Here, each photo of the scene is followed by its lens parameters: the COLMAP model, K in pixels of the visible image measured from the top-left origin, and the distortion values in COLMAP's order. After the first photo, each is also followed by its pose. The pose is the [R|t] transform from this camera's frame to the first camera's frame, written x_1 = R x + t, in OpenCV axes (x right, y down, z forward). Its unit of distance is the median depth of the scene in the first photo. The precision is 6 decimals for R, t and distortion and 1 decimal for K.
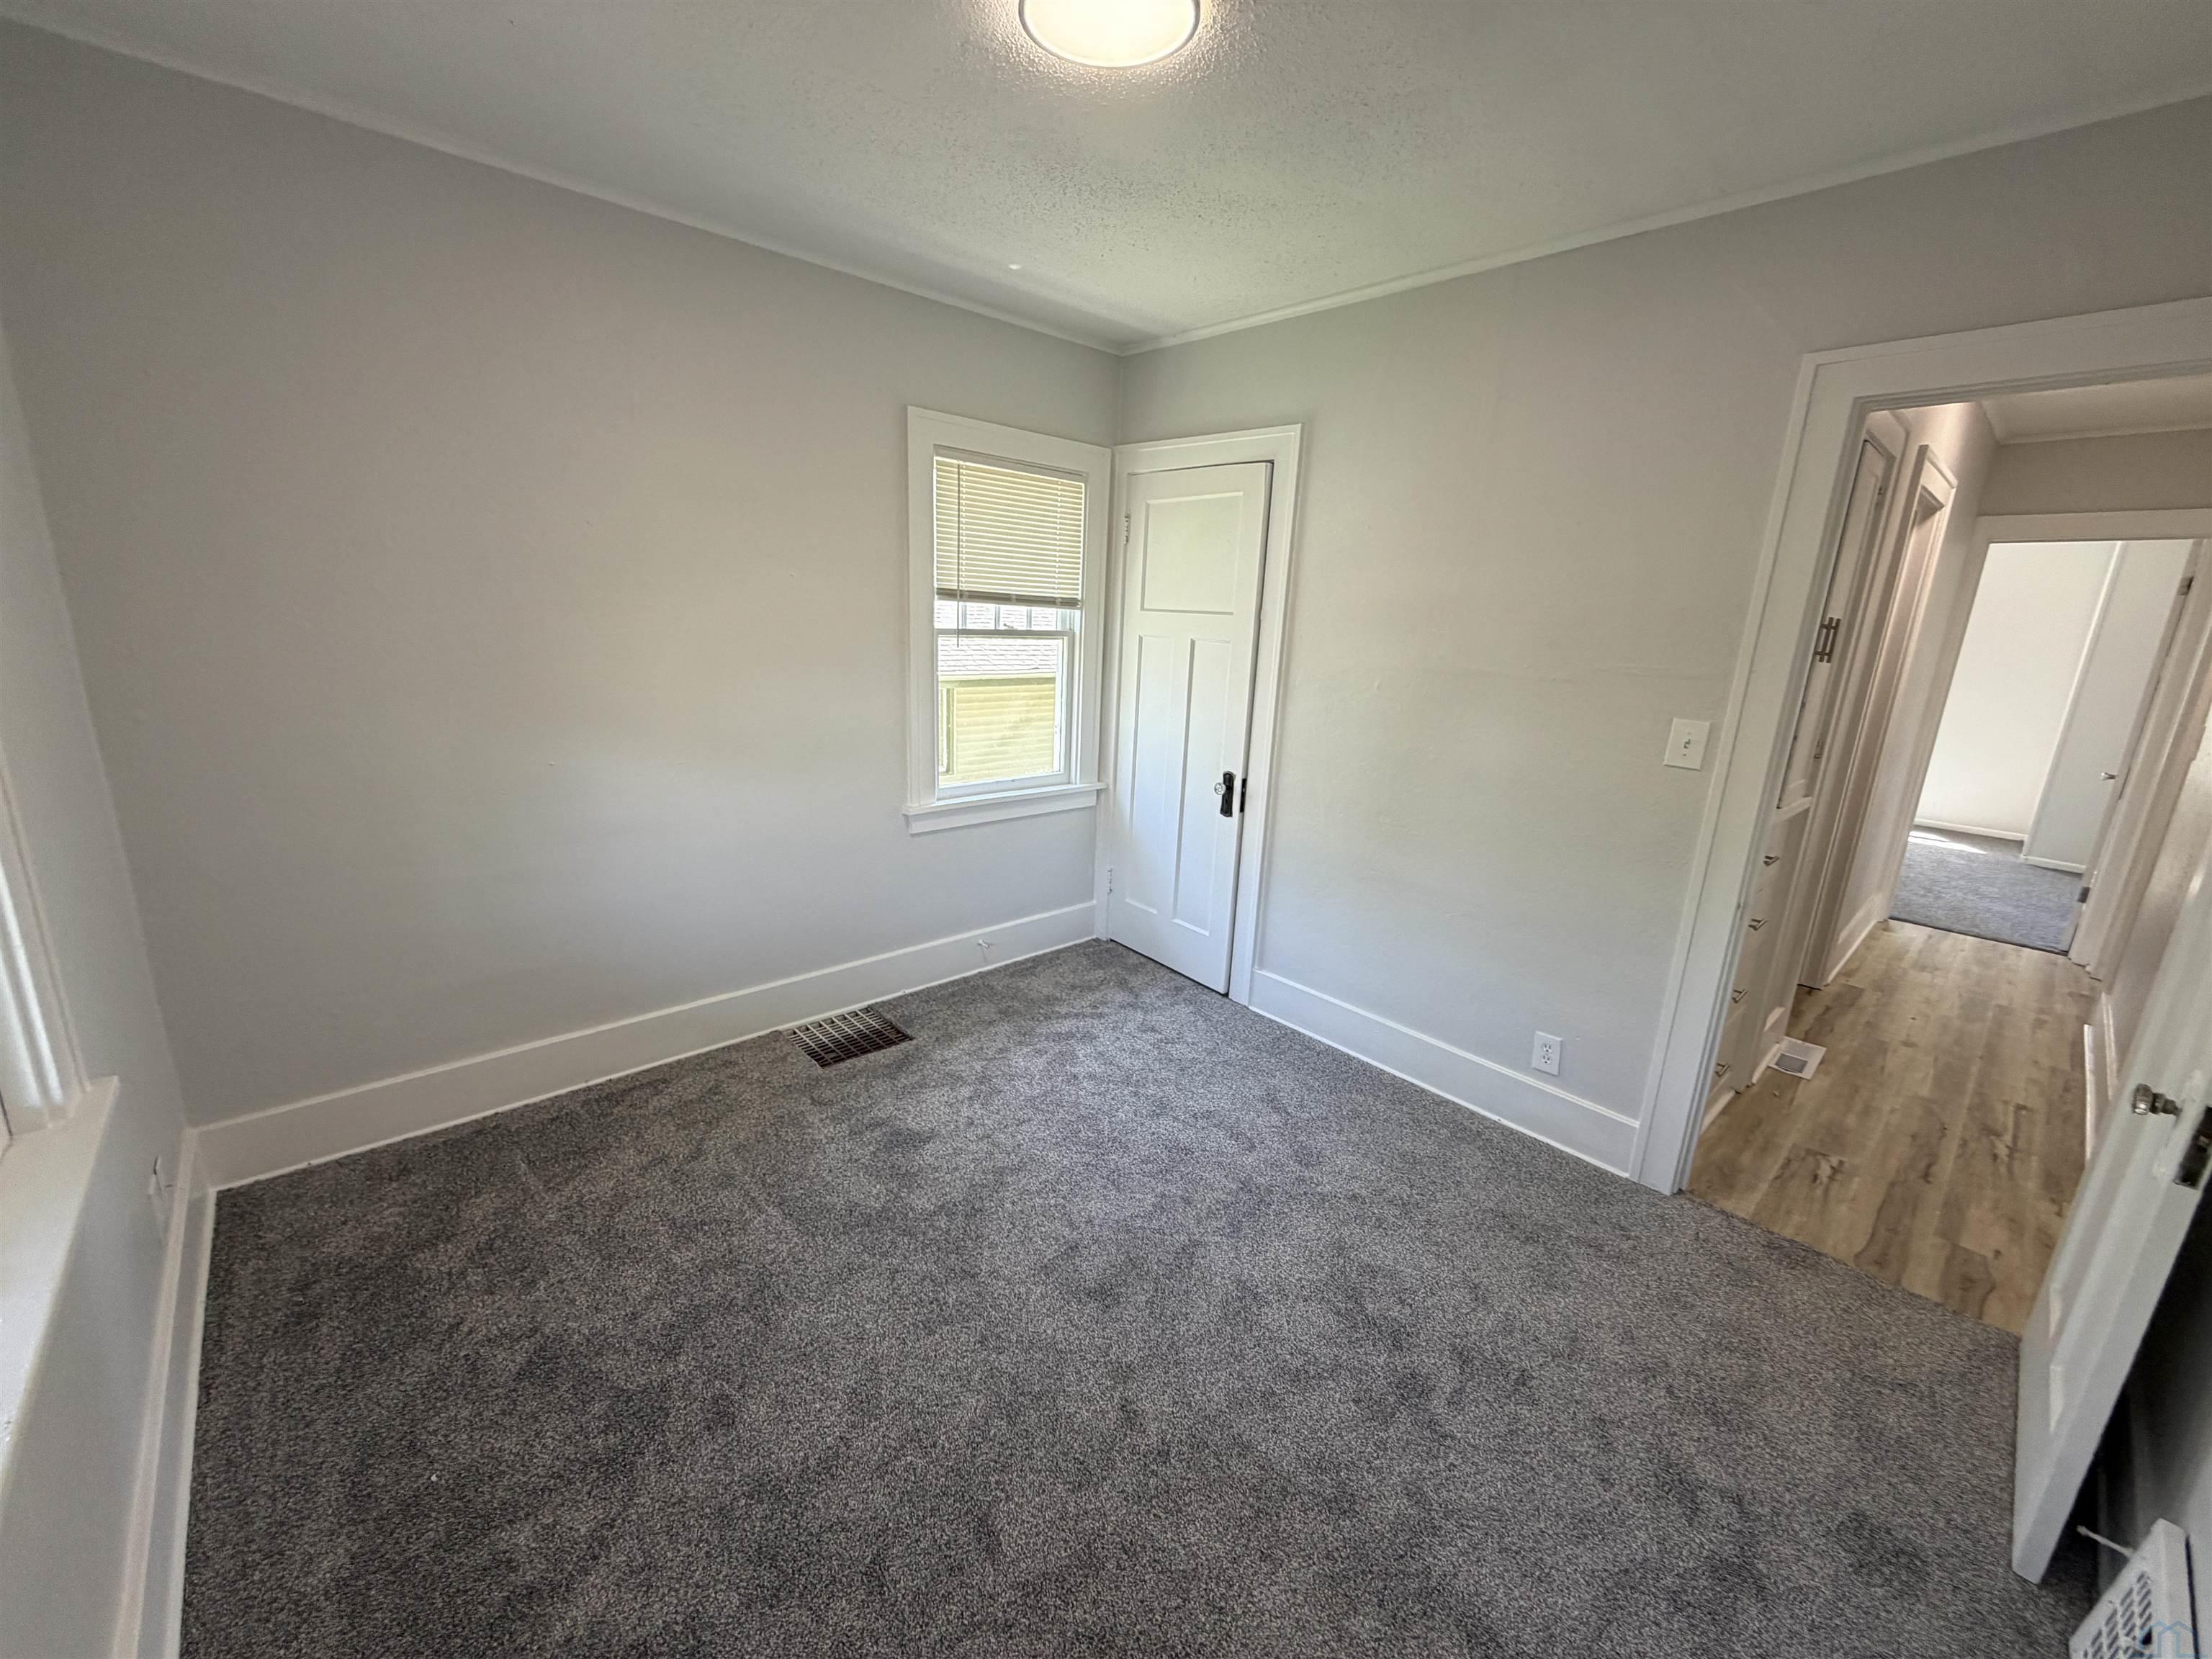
lens RADIAL K [[878.9, 0, 1103.5], [0, 878.9, 825.8], [0, 0, 1]] dist [0.002645, -0.000590]
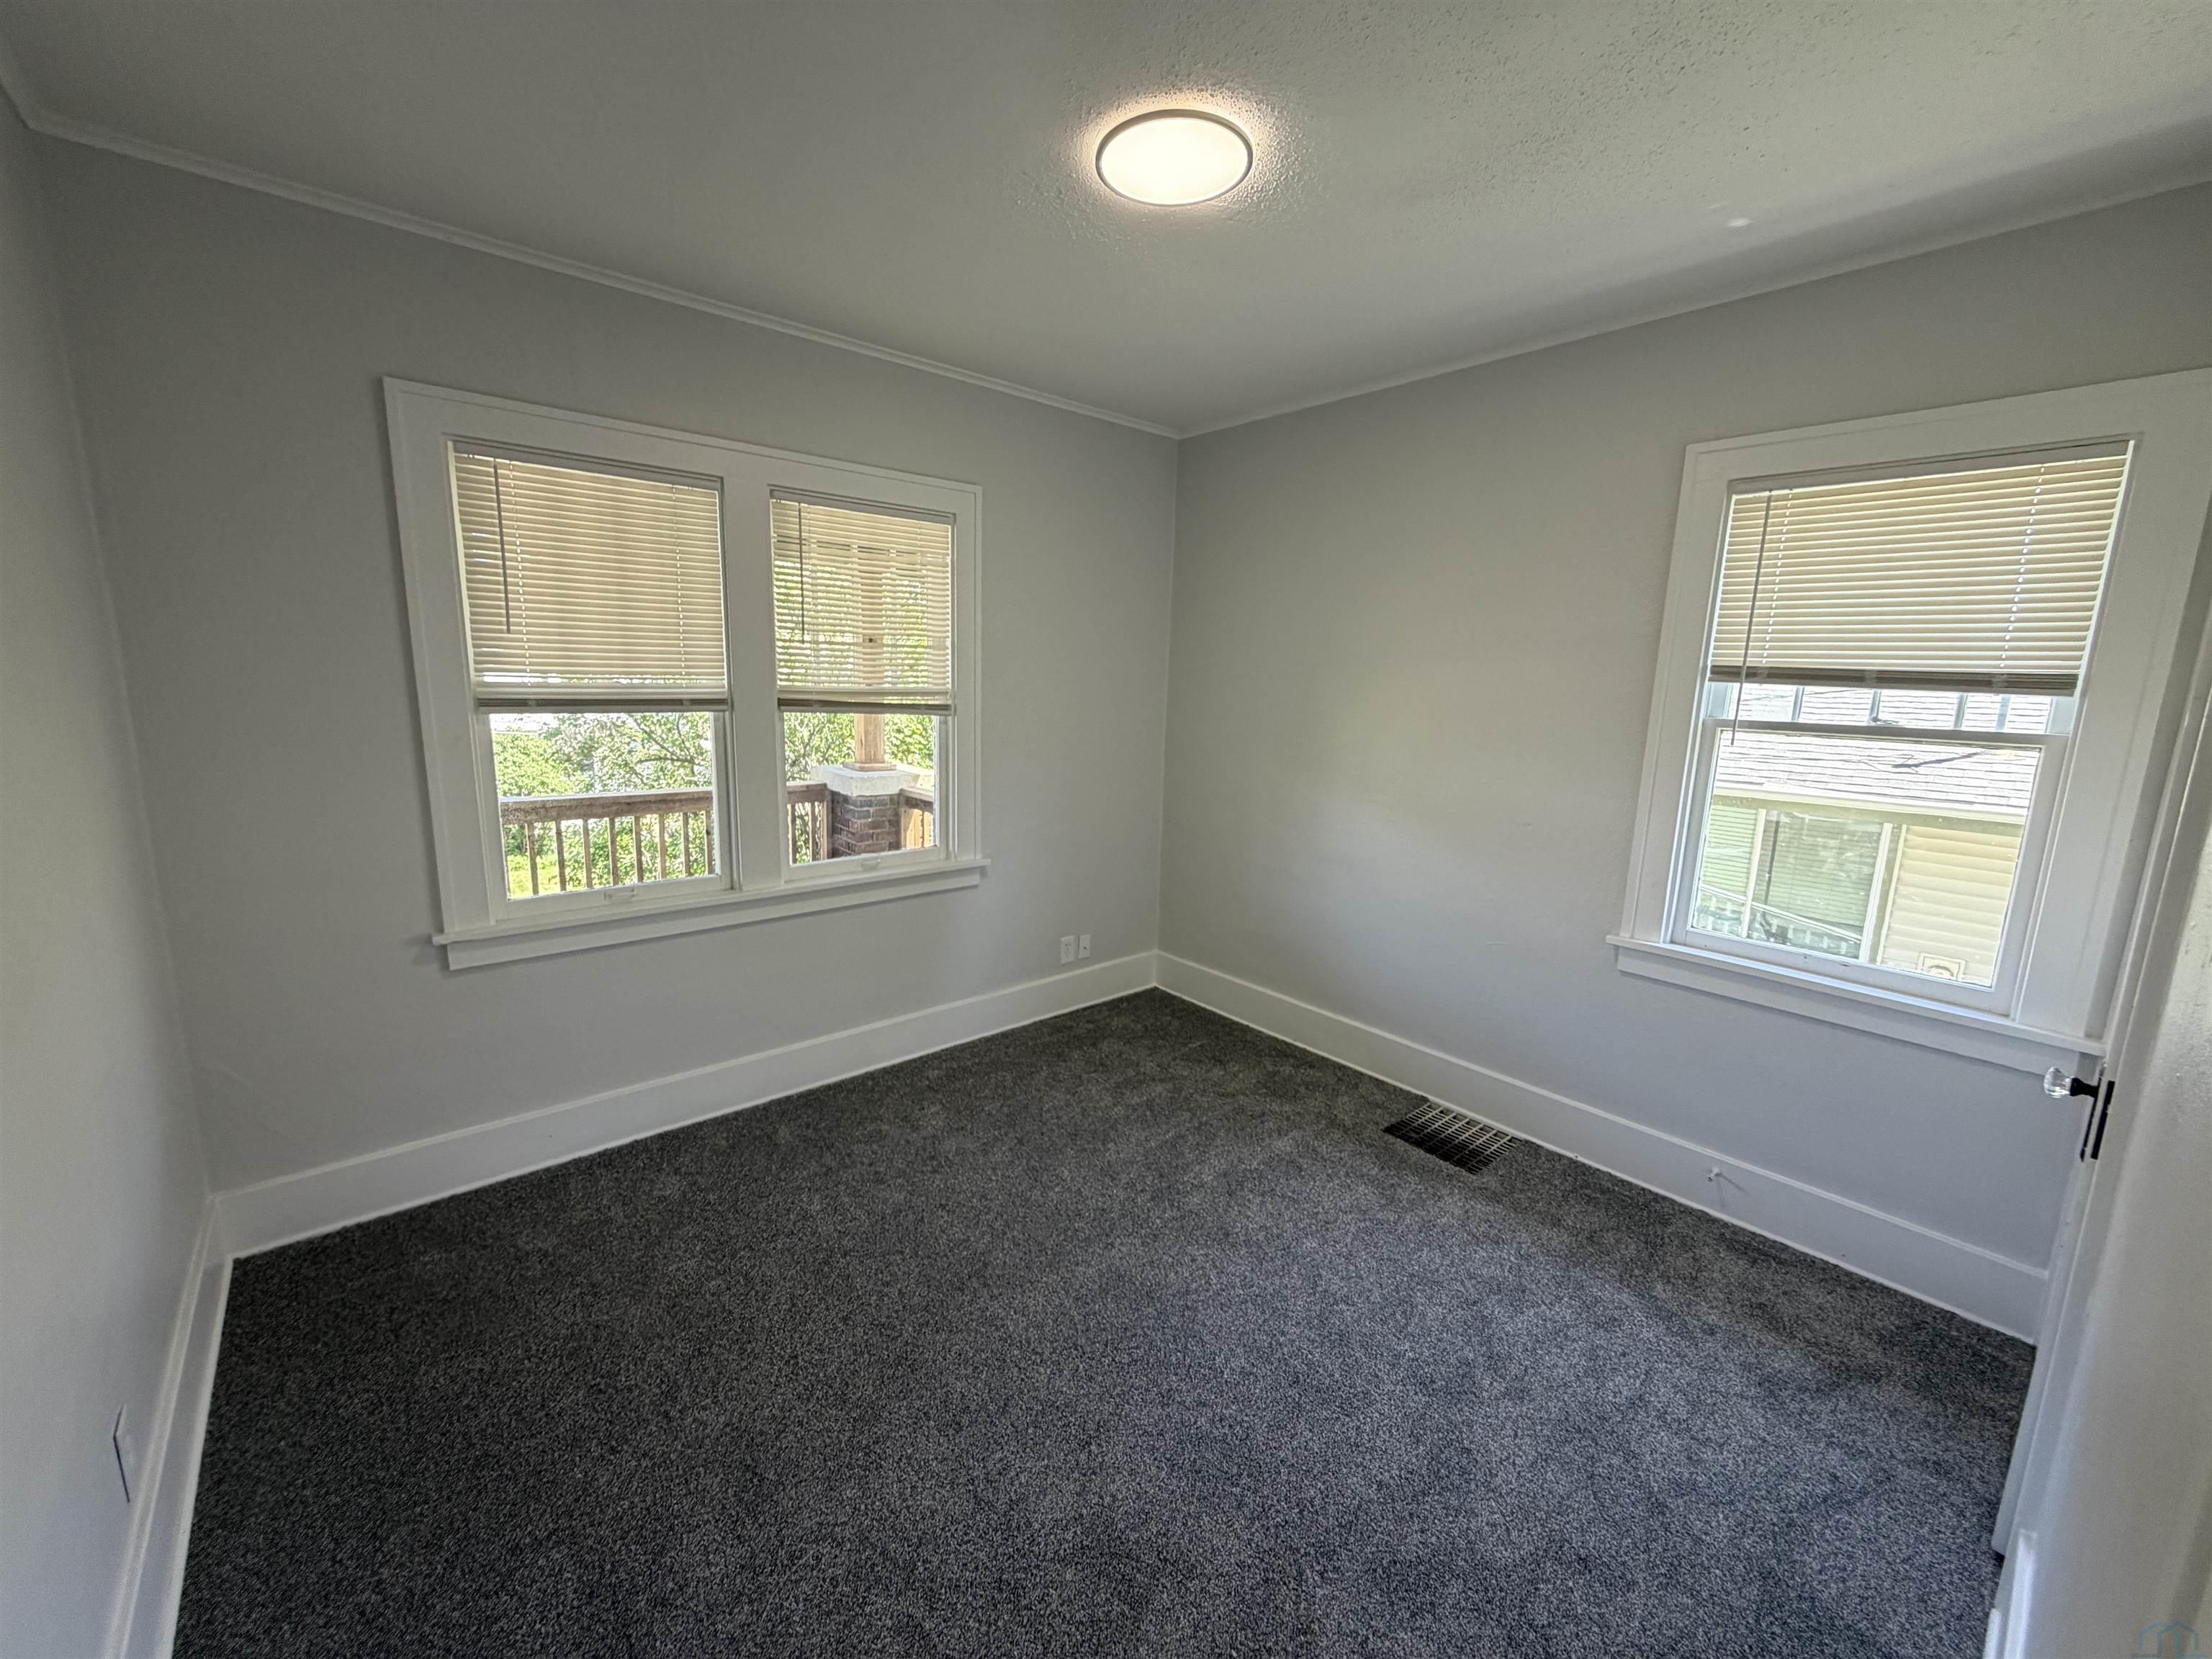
lens RADIAL K [[888.8, 0, 1106.0], [0, 888.8, 829.5], [0, 0, 1]] dist [0.000129, -0.000235]
pose [[-0.025076, 0.136503, -0.990322, 0.591441], [-0.266082, 0.953987, 0.138232, -0.103086], [0.963624, 0.266974, 0.012399, 0.524472]]
